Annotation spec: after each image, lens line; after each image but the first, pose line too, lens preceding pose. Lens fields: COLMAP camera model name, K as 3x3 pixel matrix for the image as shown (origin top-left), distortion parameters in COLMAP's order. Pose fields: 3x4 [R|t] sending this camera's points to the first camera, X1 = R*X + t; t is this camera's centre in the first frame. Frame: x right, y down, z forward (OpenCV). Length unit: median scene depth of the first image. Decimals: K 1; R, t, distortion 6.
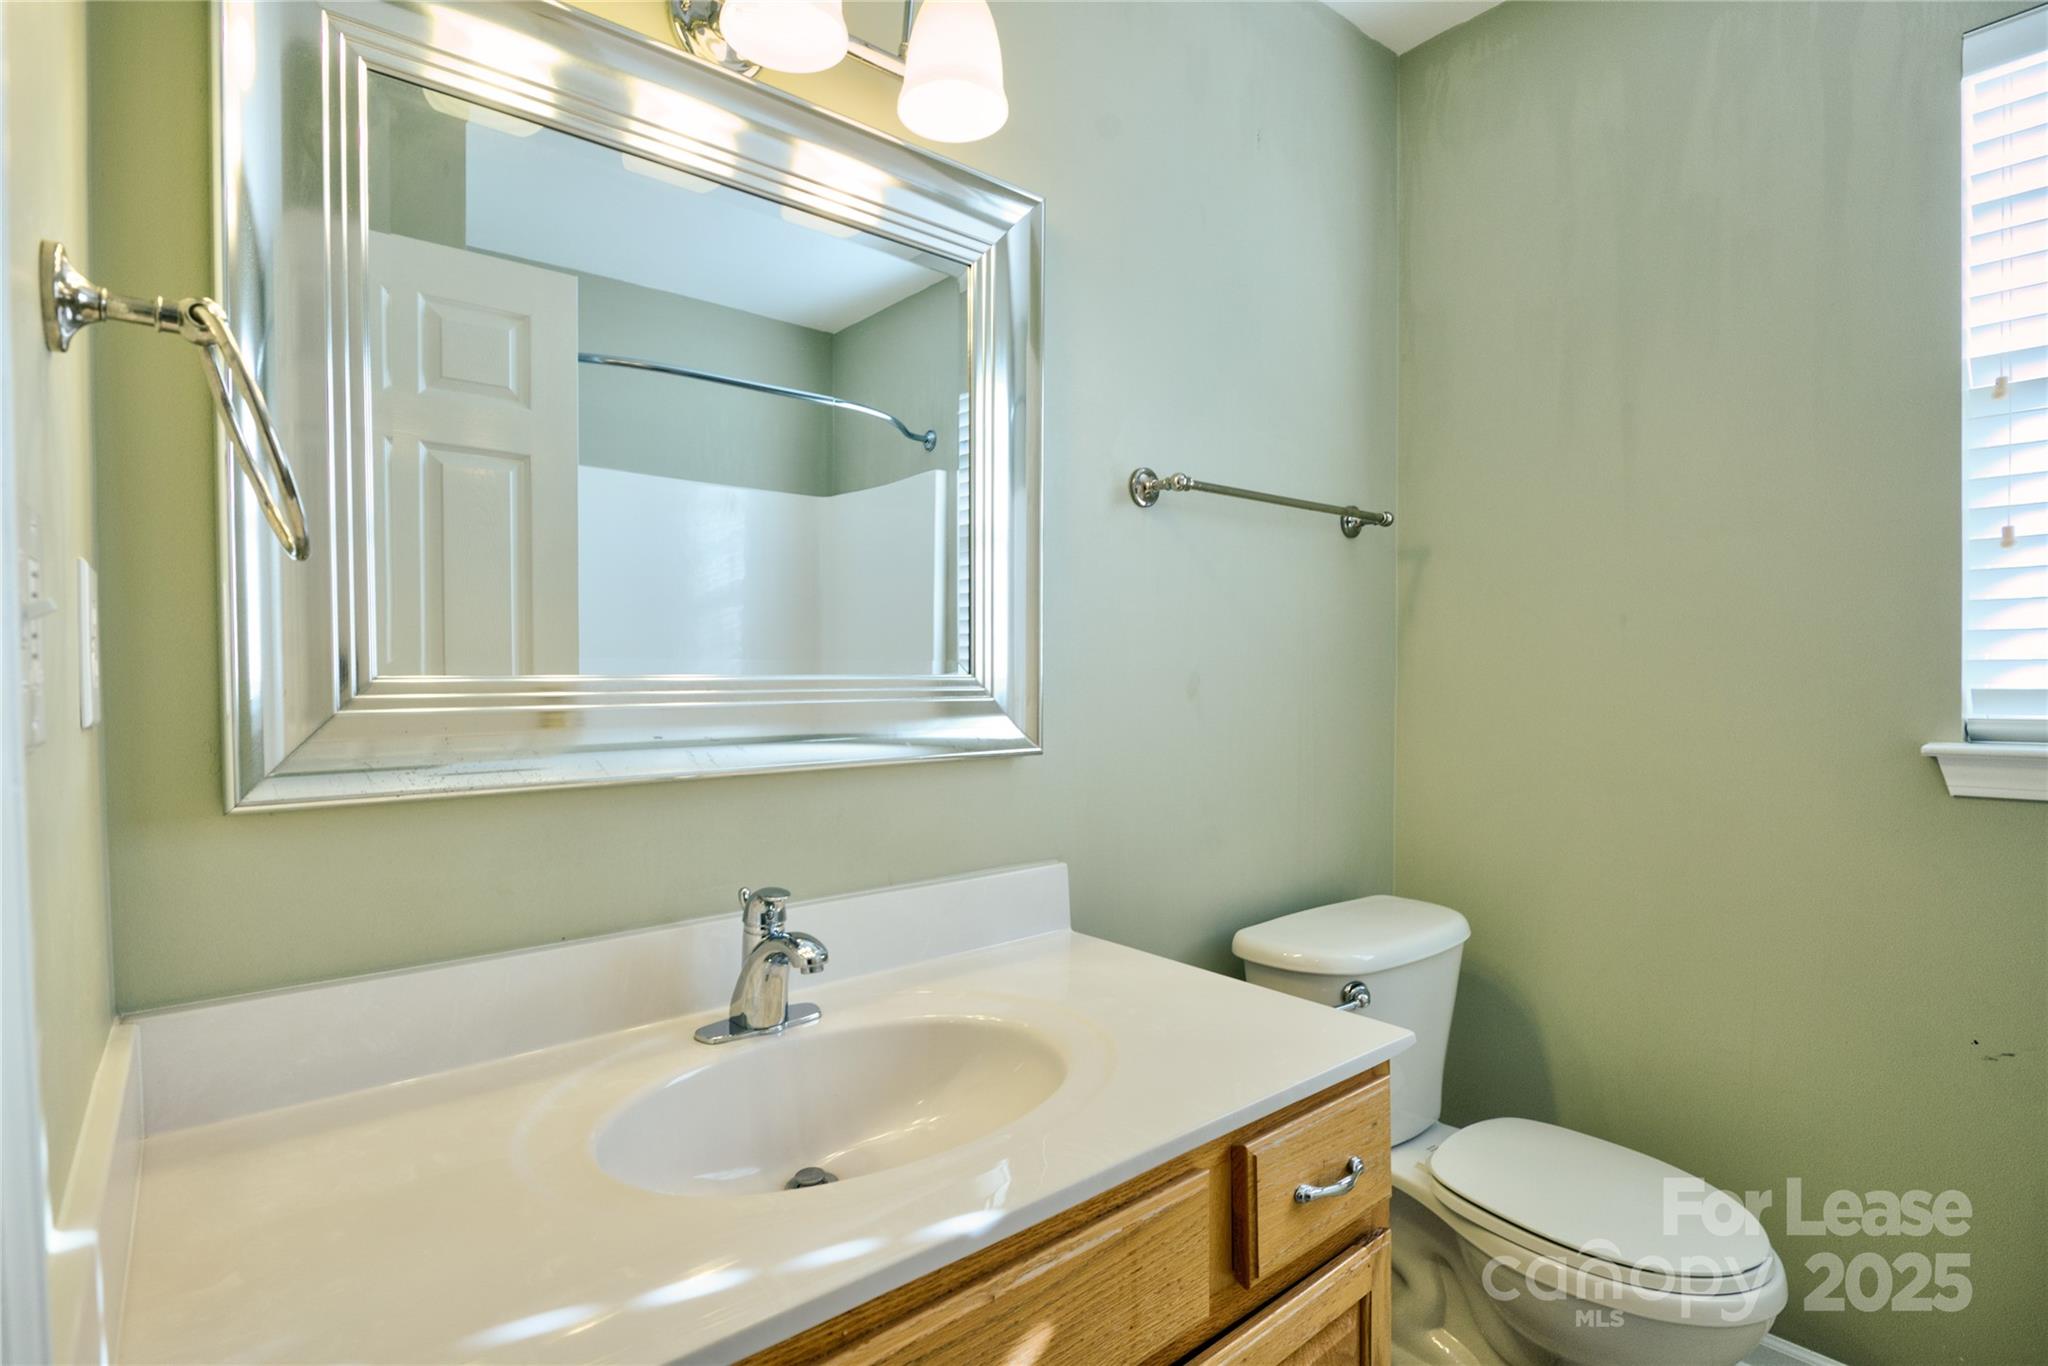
lens RADIAL K [[984.8, 0, 1016.0], [0, 984.8, 676.5], [0, 0, 1]] dist [-0.004887, -0.001773]
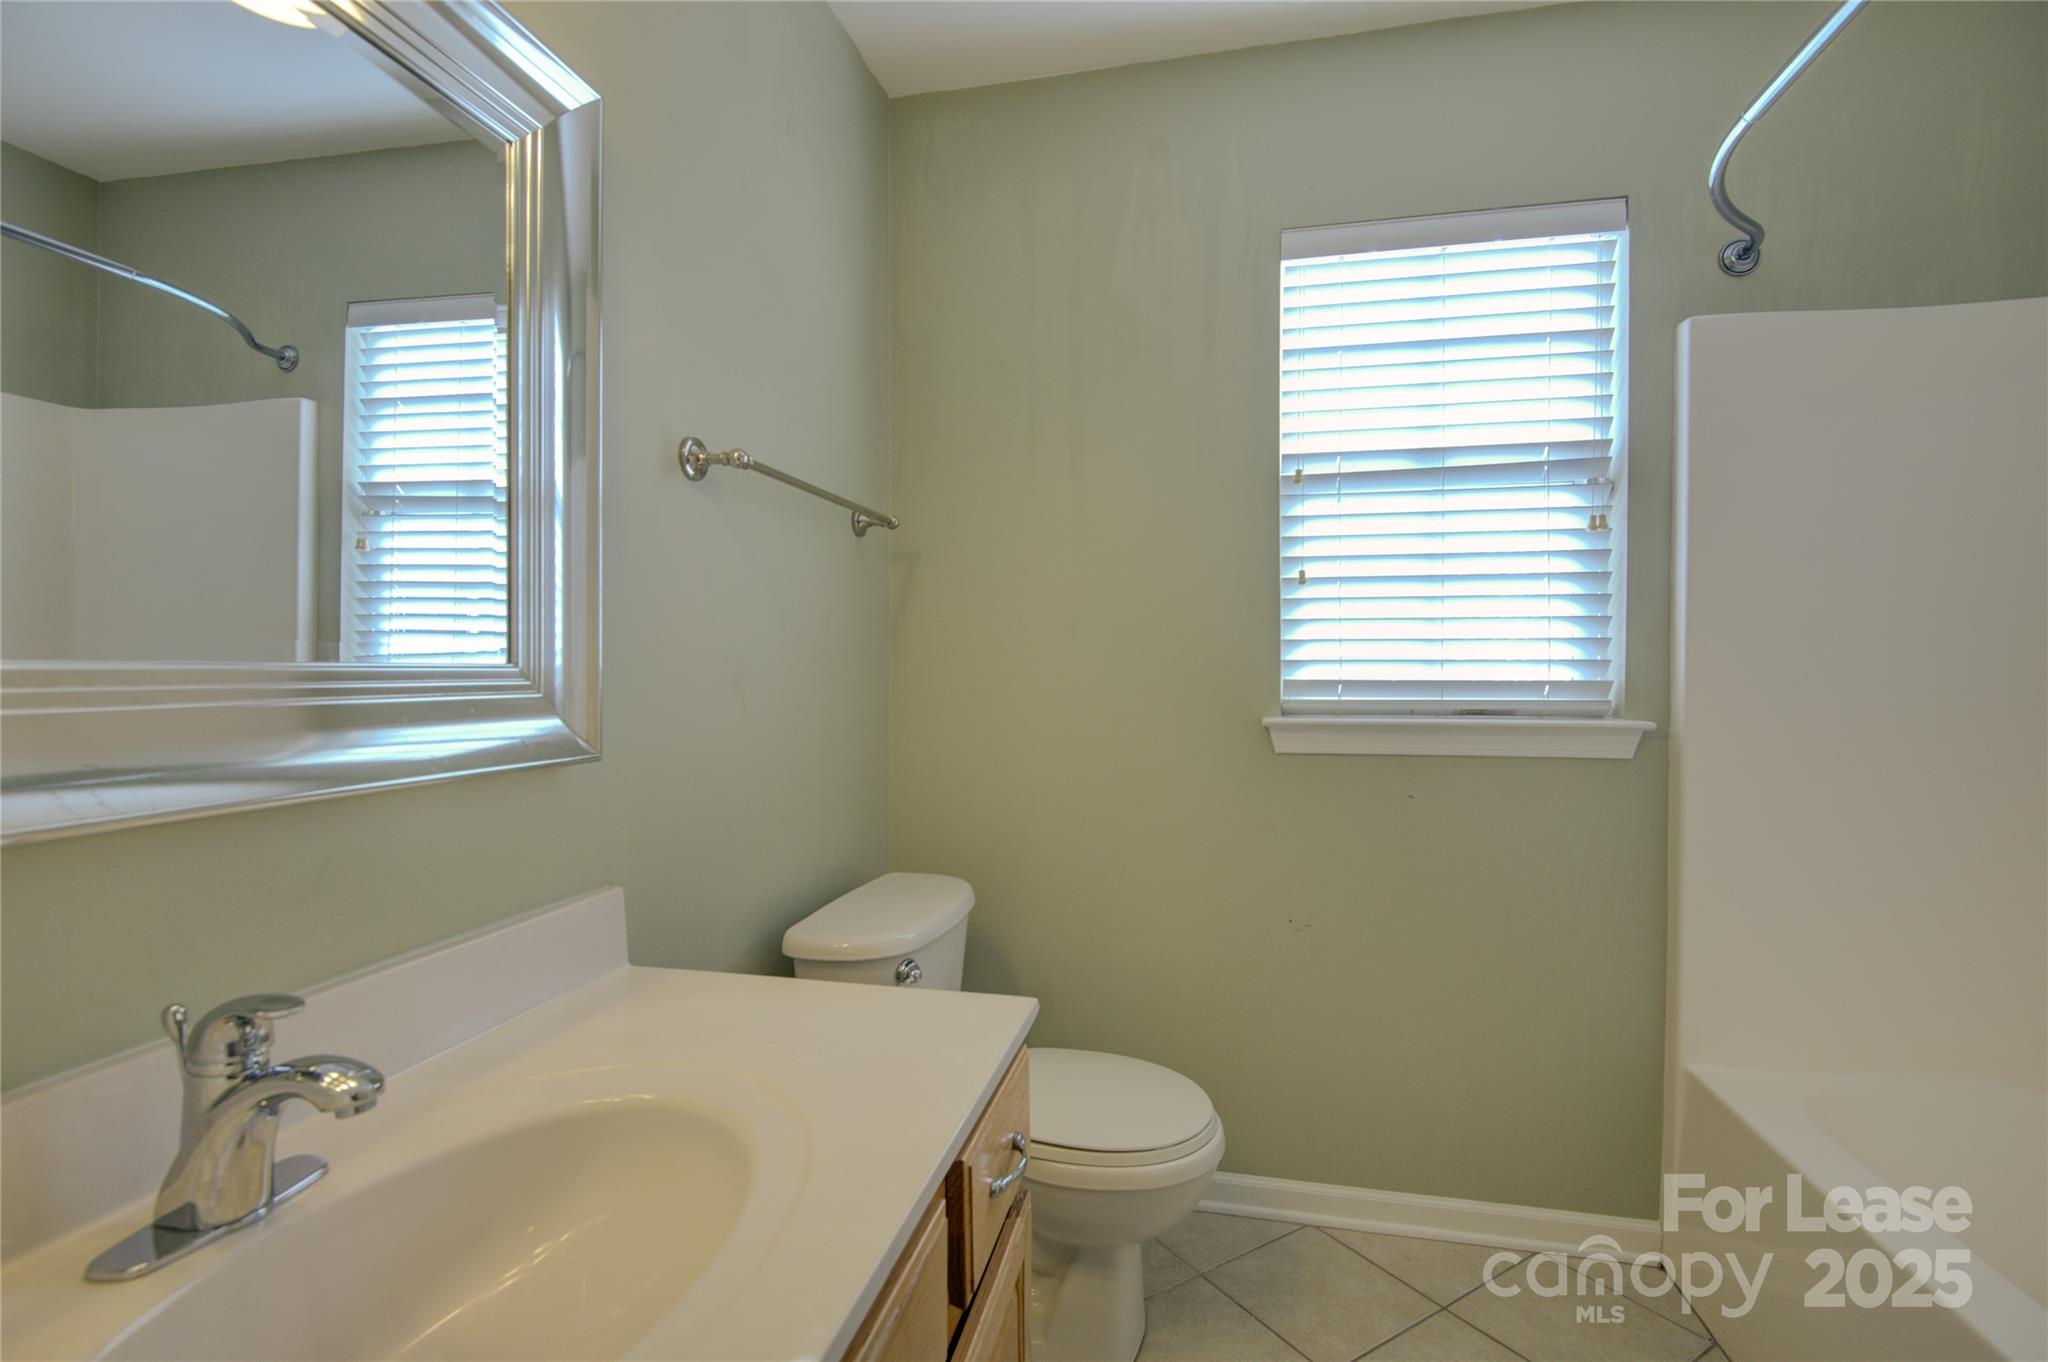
lens RADIAL K [[913.9, 0, 1050.5], [0, 913.9, 672.1], [0, 0, 1]] dist [-0.000527, -0.000426]
pose [[0.779373, 0.002747, 0.626554, -0.154451], [-0.006199, 0.999975, 0.003327, -0.001087], [-0.626529, -0.006477, 0.779371, 0.152669]]
